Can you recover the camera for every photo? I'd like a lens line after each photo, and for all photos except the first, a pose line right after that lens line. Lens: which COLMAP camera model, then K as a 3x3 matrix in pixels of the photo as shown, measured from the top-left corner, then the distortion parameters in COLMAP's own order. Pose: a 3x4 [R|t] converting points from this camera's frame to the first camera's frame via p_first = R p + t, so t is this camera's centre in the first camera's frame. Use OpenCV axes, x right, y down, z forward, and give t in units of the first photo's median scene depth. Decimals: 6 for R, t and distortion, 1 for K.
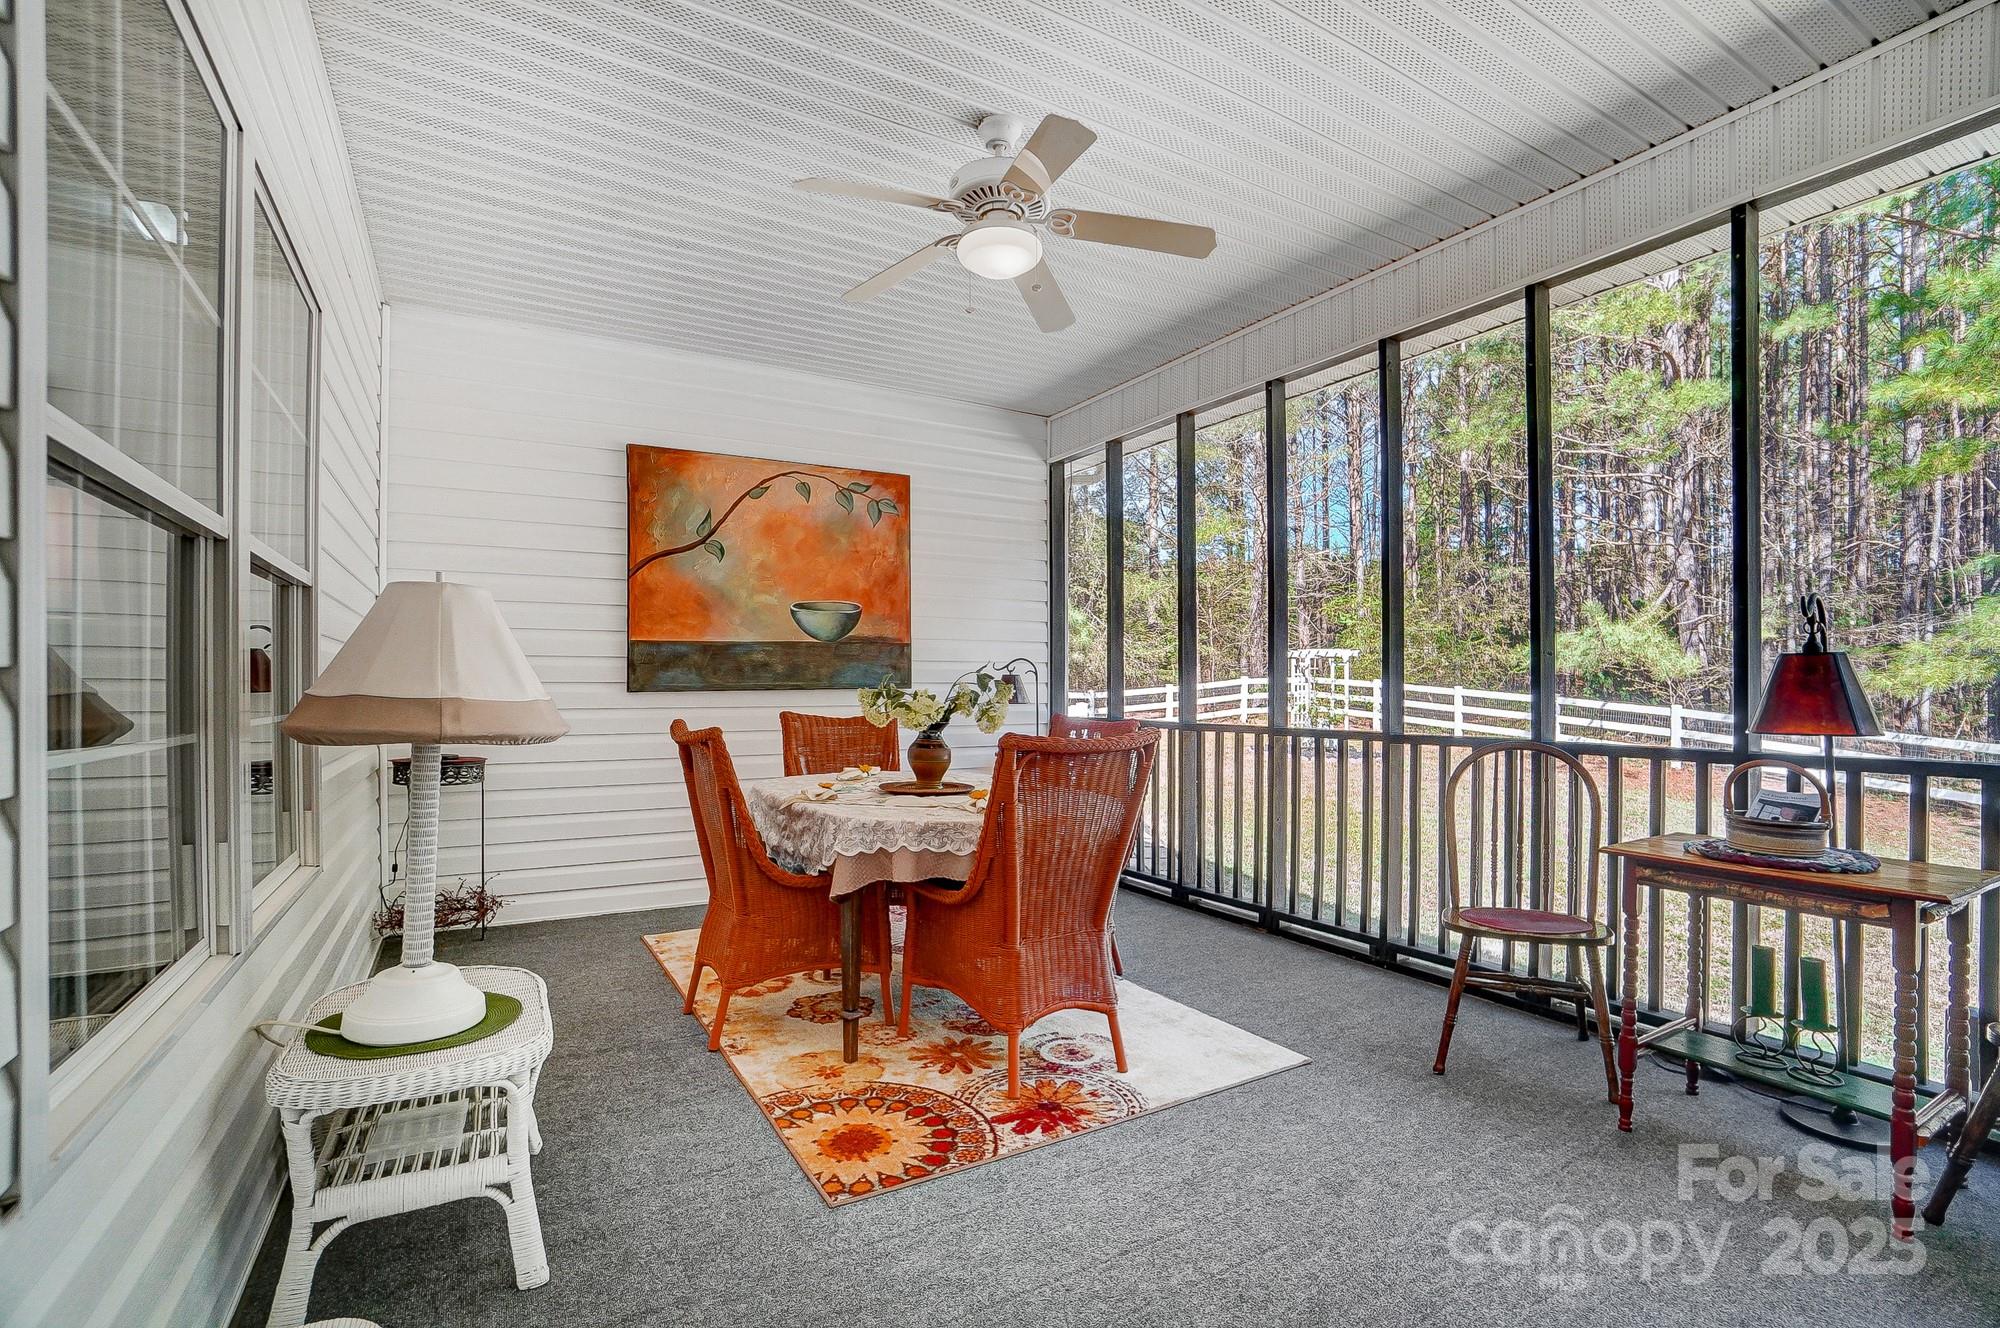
lens RADIAL K [[865.6, 0, 1000.0], [0, 865.6, 697.5], [0, 0, 1]] dist [-0.045891, -0.000017]
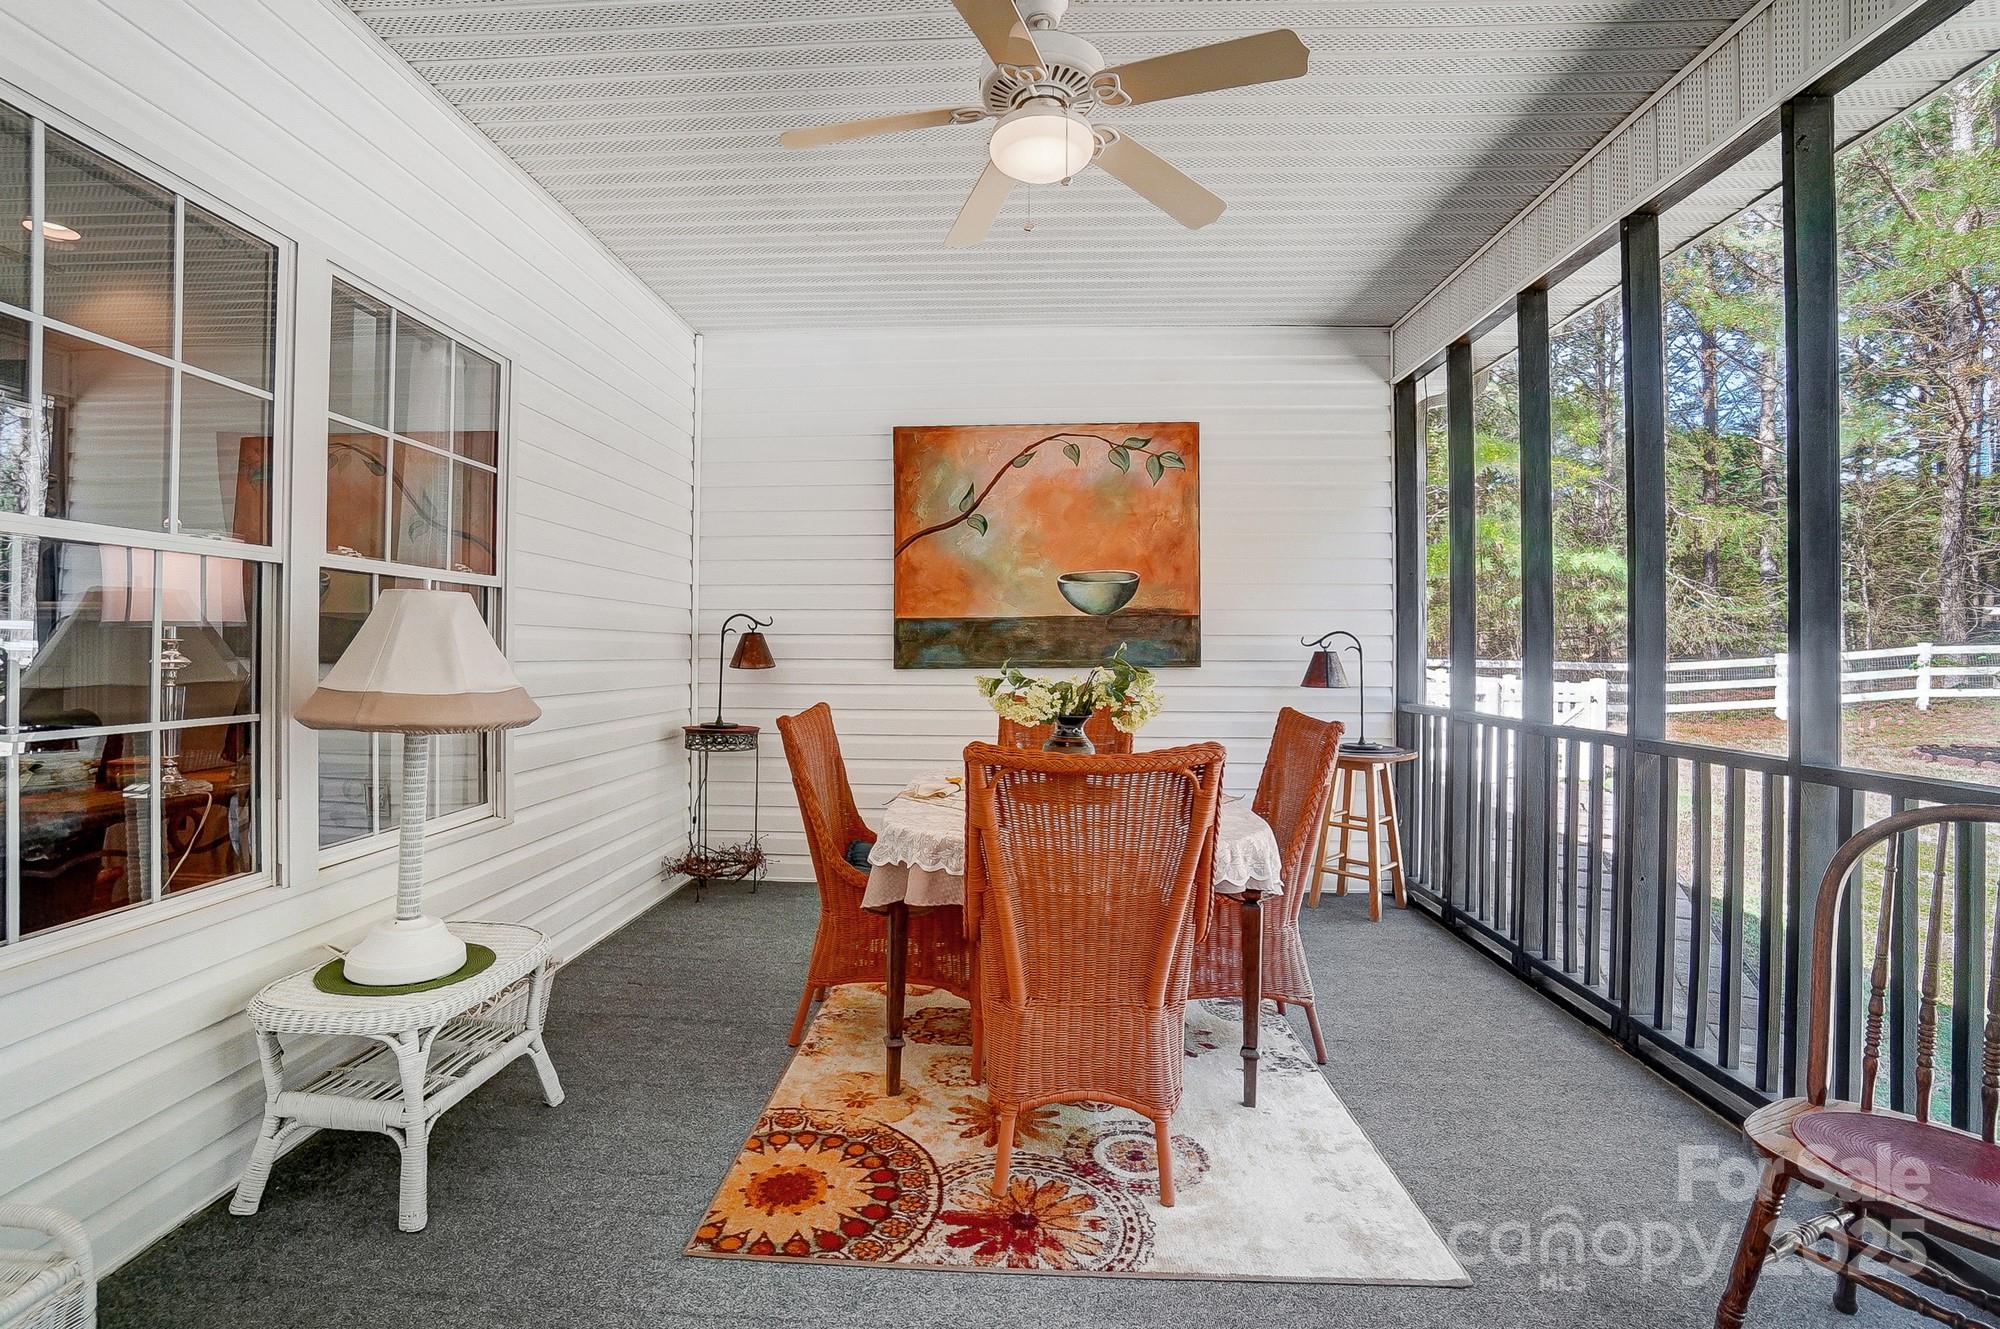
lens RADIAL K [[904.2, 0, 1000.7], [0, 904.2, 649.7], [0, 0, 1]] dist [-0.054797, 0.021251]
pose [[0.845675, 0.004657, -0.533678, 0.245423], [-0.012253, 0.999868, -0.010692, -0.018745], [0.533558, 0.015581, 0.845620, 0.153593]]
